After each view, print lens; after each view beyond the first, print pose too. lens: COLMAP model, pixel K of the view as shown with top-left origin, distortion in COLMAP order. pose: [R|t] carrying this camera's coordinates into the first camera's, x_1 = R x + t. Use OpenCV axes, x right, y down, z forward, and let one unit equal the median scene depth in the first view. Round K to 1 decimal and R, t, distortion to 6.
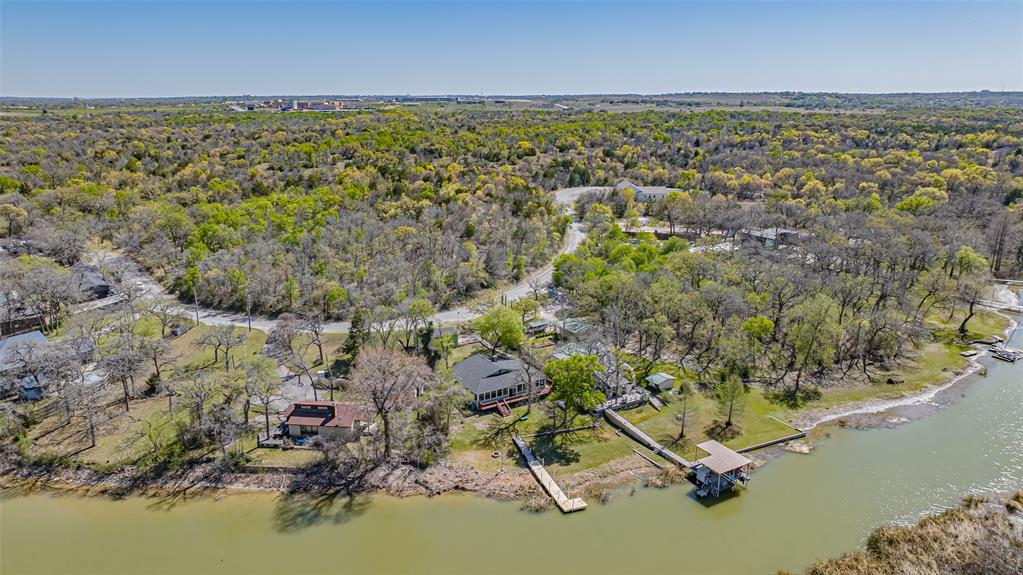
lens RADIAL K [[718.9, 0, 515.1], [0, 718.9, 285.6], [0, 0, 1]] dist [-0.018183, 0.005818]
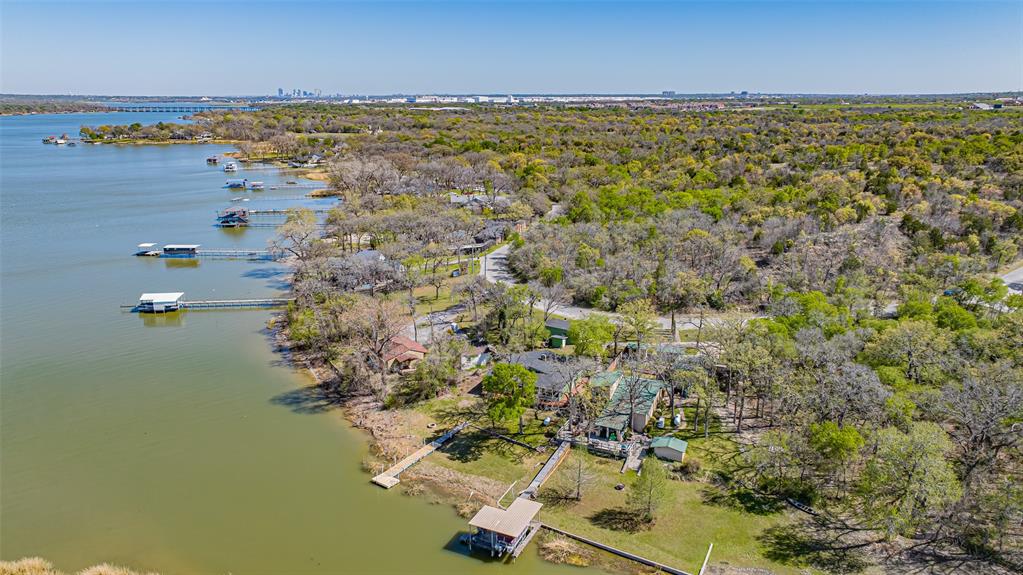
lens RADIAL K [[718.9, 0, 515.1], [0, 718.9, 285.6], [0, 0, 1]] dist [-0.018183, 0.005818]
pose [[0.543446, 0.213924, -0.811728, 0.752685], [-0.209763, 0.970913, 0.115441, -0.103455], [0.812814, 0.107534, 0.572512, 0.400257]]
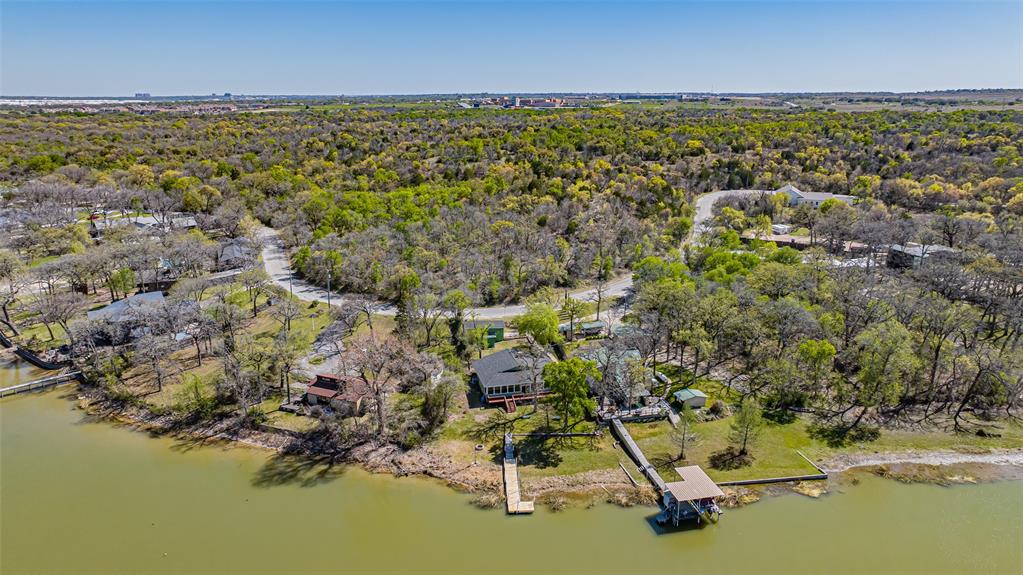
lens RADIAL K [[718.9, 0, 515.1], [0, 718.9, 285.6], [0, 0, 1]] dist [-0.018183, 0.005818]
pose [[0.951157, 0.077516, -0.298818, 0.264699], [-0.076605, 0.996952, 0.014779, -0.009327], [0.299053, 0.008834, 0.954196, 0.041279]]
